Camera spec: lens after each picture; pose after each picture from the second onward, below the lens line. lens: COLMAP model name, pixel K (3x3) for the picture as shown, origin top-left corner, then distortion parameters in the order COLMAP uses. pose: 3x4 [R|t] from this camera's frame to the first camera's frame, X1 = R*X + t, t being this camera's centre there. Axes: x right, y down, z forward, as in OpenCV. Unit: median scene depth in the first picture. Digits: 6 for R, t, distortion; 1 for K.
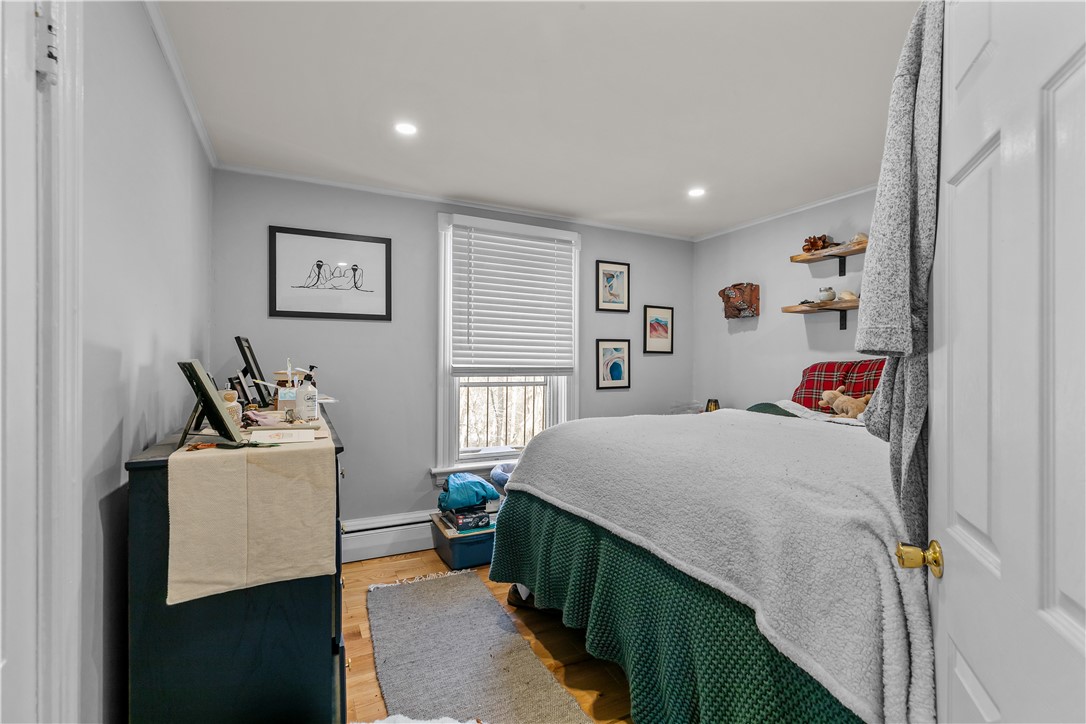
lens RADIAL K [[495.4, 0, 544.5], [0, 495.4, 359.7], [0, 0, 1]] dist [0.010136, -0.004615]
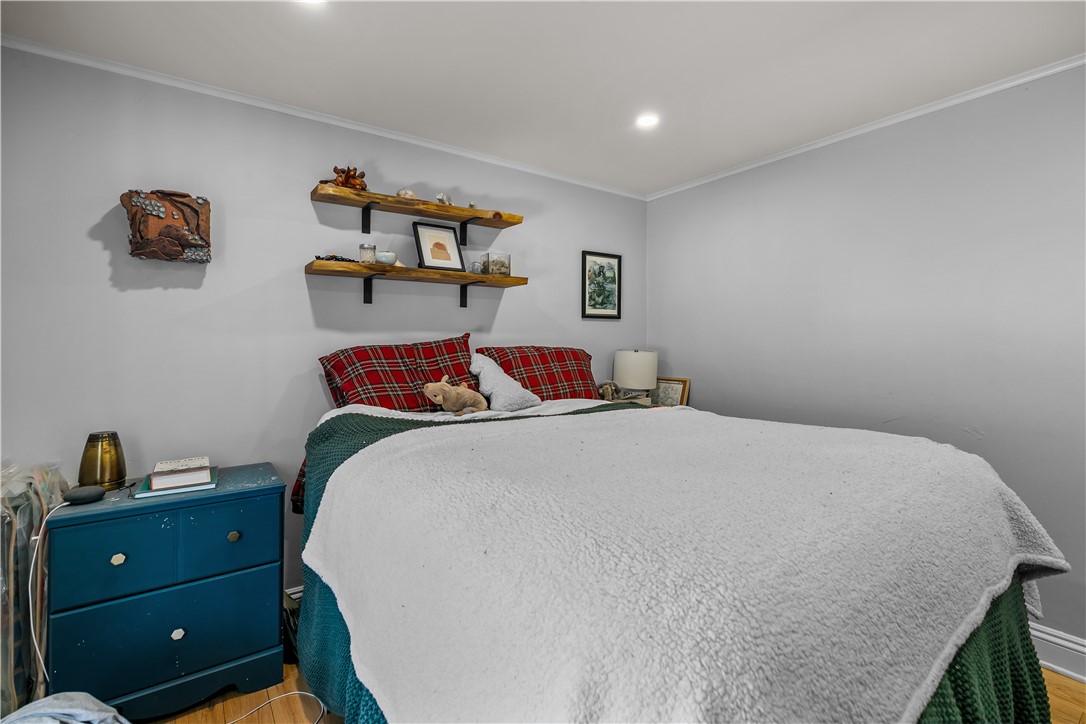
lens RADIAL K [[495.4, 0, 551.1], [0, 495.4, 338.9], [0, 0, 1]] dist [0.010136, -0.004615]
pose [[-0.160676, -0.001956, 0.987005, -0.179657], [-0.003925, 0.999991, 0.001342, -0.007413], [-0.986999, -0.003659, -0.160683, 0.754422]]
